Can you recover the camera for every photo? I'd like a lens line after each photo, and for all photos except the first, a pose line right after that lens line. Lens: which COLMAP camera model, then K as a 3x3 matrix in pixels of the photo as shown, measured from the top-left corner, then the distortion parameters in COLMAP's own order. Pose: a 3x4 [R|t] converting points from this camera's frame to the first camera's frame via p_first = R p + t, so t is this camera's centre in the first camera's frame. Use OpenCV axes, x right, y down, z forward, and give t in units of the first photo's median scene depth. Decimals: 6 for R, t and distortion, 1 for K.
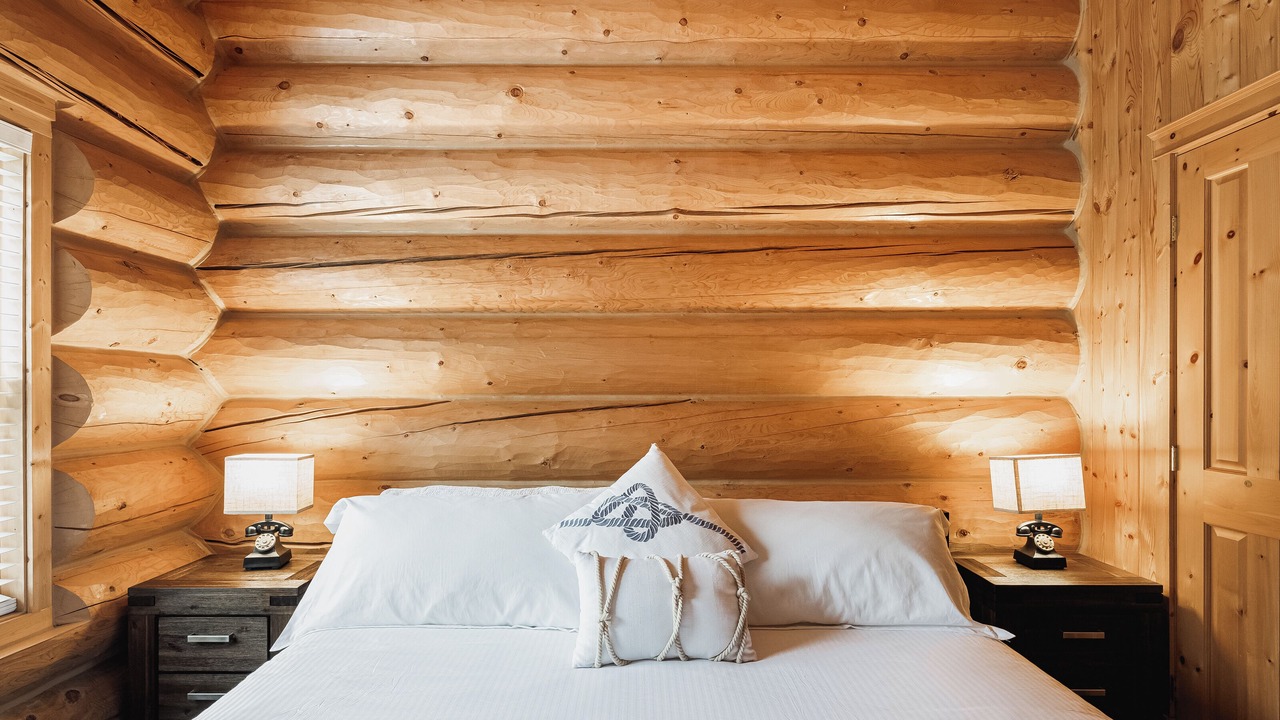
lens RADIAL K [[663.5, 0, 637.3], [0, 663.5, 399.5], [0, 0, 1]] dist [0.003421, -0.000270]
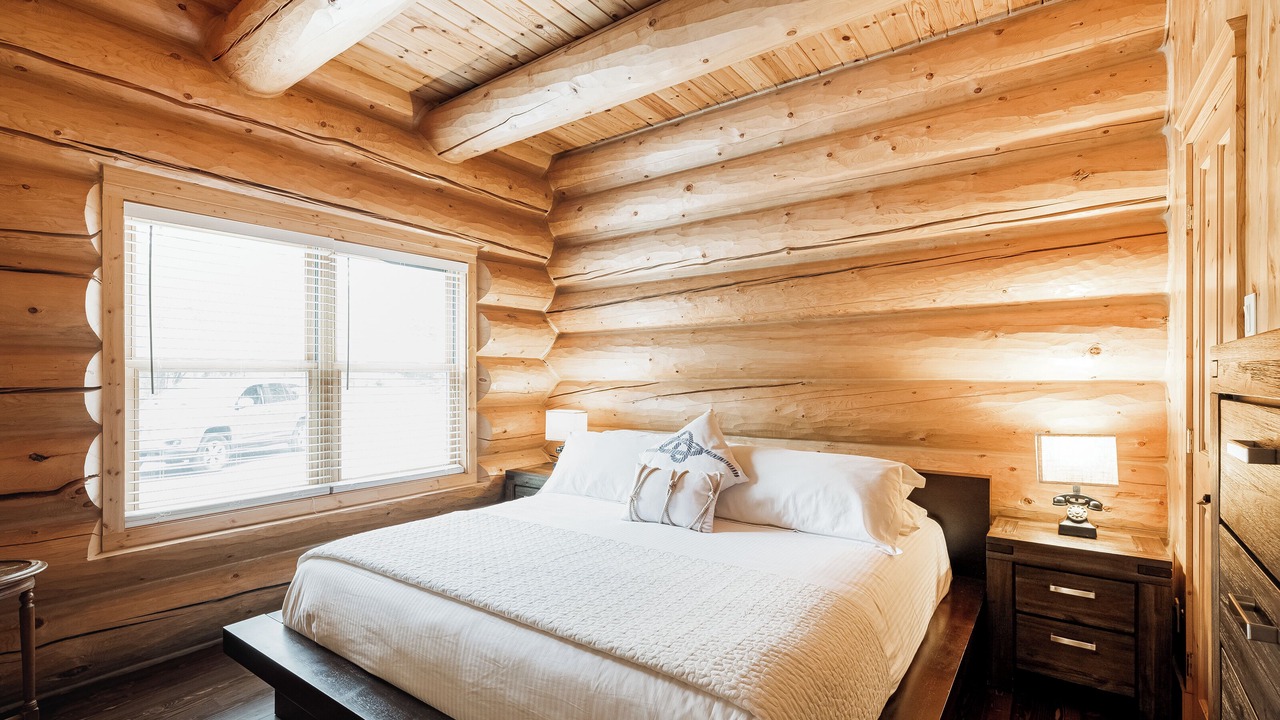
lens RADIAL K [[578.3, 0, 640.1], [0, 578.3, 389.6], [0, 0, 1]] dist [0.001106, 0.000068]
pose [[0.807089, 0.011452, -0.590318, 0.541319], [-0.005243, 0.999911, 0.012230, 0.002597], [0.590406, -0.006775, 0.807078, -0.185628]]
